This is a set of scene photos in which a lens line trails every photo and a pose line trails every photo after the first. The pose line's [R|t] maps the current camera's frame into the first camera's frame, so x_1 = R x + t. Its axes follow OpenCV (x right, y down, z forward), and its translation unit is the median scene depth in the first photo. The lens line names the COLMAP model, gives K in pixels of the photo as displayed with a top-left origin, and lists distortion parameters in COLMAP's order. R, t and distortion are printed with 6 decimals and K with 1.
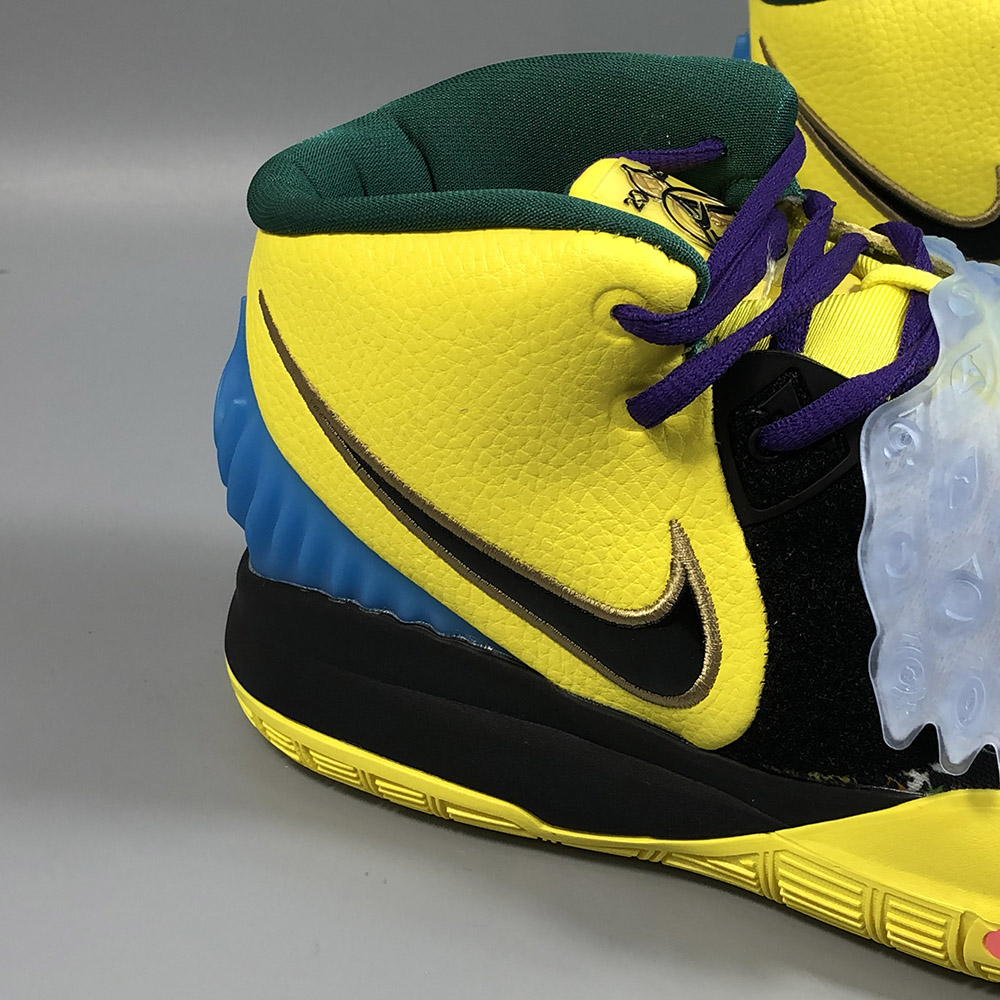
lens RADIAL K [[1954.8, 0, 474.0], [0, 1954.8, 477.4], [0, 0, 1]] dist [0.098217, 0.000000]
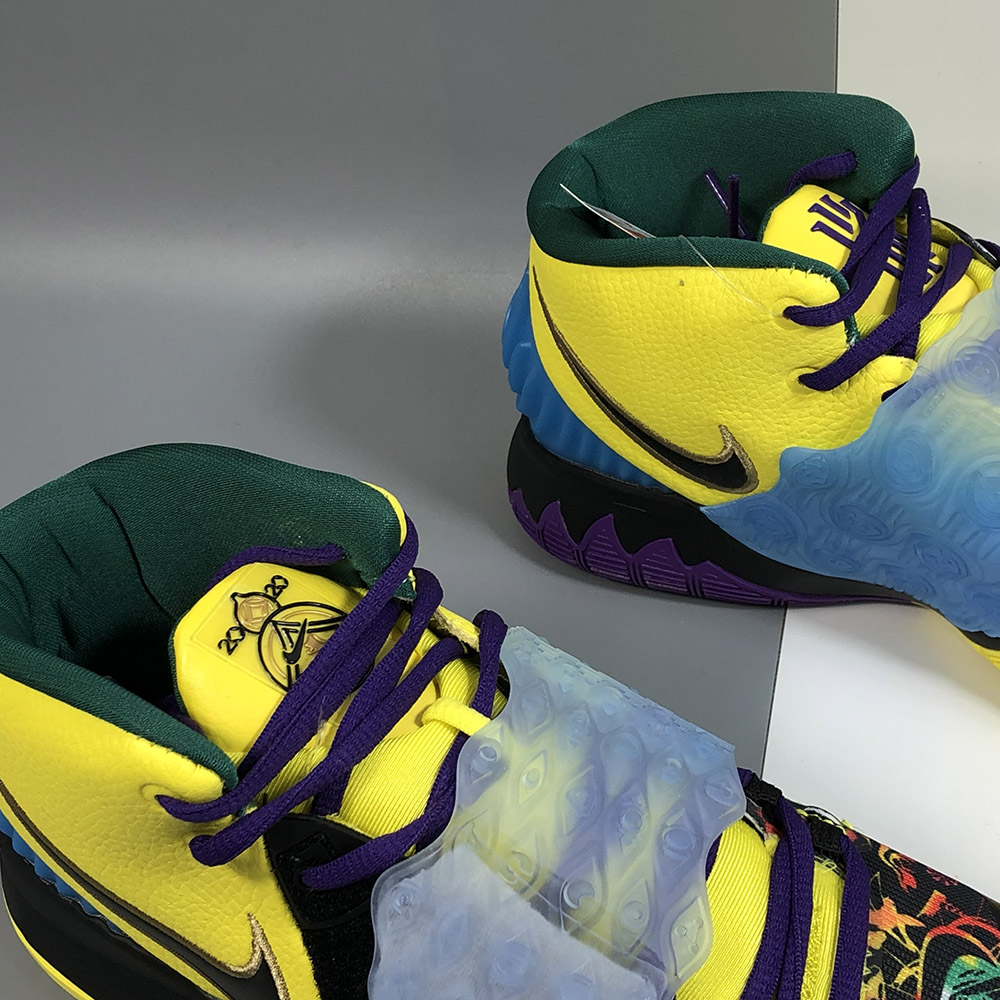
lens RADIAL K [[1954.8, 0, 522.7], [0, 1954.8, 486.8], [0, 0, 1]] dist [0.098217, 0.000000]
pose [[0.990948, 0.049683, -0.124716, 0.409450], [-0.018608, 0.970864, 0.238907, -0.529982], [0.132952, -0.234424, 0.963000, -0.083715]]
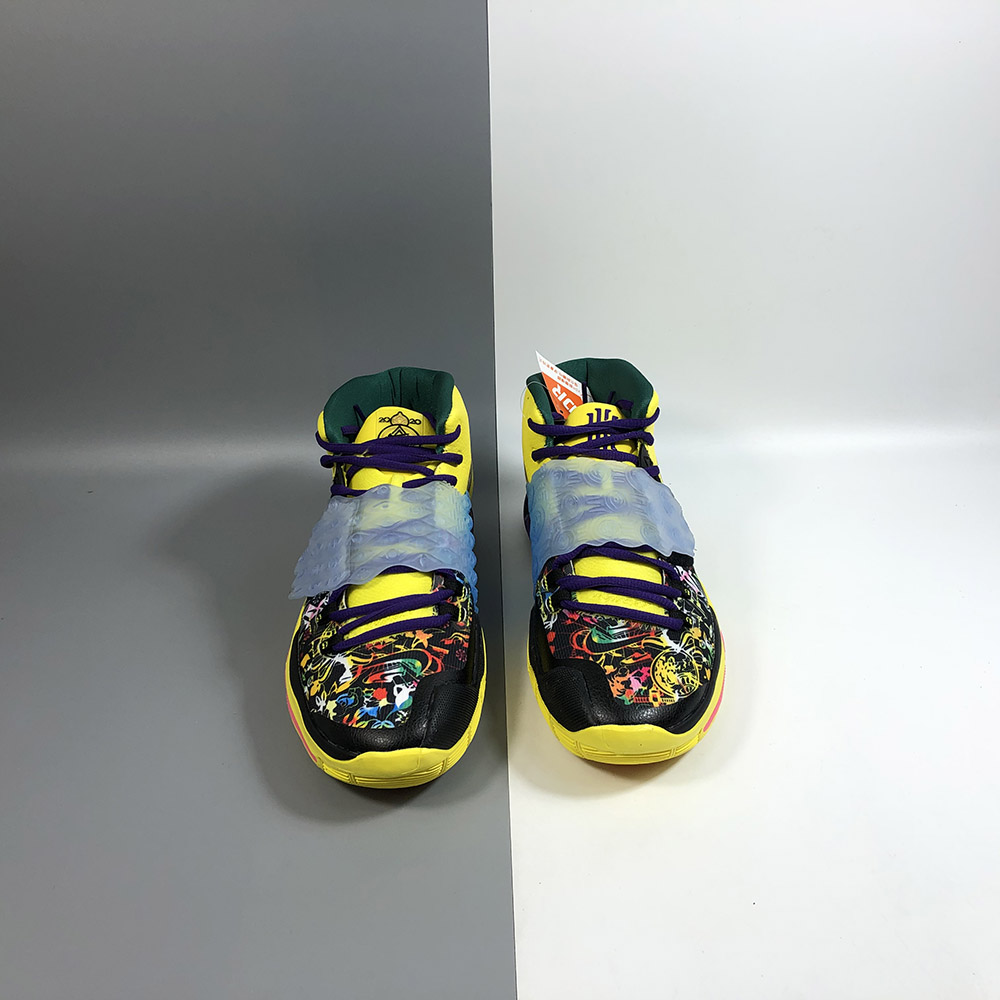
lens RADIAL K [[1068.4, 0, 502.4], [0, 1068.4, 497.1], [0, 0, 1]] dist [0.108501, 0.000000]
pose [[0.351863, 0.534787, -0.768242, 1.698752], [-0.466458, 0.811738, 0.351423, -0.803346], [0.811548, 0.234699, 0.535076, 0.214654]]
